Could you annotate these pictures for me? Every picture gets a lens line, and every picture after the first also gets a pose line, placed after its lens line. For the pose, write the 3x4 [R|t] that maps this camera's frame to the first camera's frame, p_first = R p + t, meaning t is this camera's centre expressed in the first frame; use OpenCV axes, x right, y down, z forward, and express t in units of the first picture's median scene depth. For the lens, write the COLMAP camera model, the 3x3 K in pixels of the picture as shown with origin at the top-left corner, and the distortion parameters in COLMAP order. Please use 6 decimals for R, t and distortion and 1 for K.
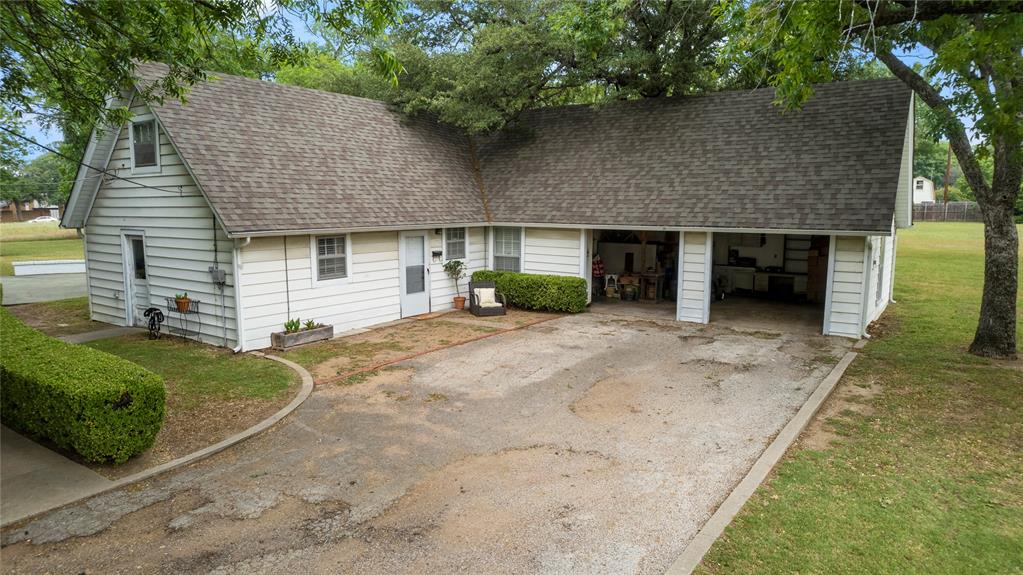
lens RADIAL K [[652.7, 0, 512.8], [0, 652.7, 289.4], [0, 0, 1]] dist [0.000881, 0.000422]
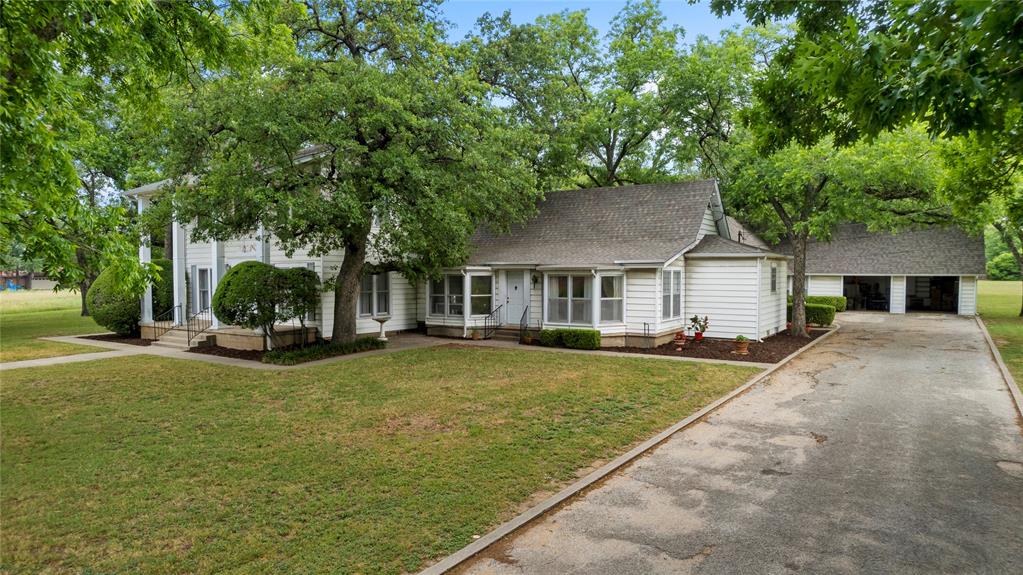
lens RADIAL K [[652.7, 0, 509.9], [0, 652.7, 286.9], [0, 0, 1]] dist [0.000881, 0.000422]
pose [[0.999715, -0.004269, 0.023496, -1.203761], [0.006717, 0.994438, -0.105108, 0.194216], [-0.022916, 0.105236, 0.994183, -1.356305]]
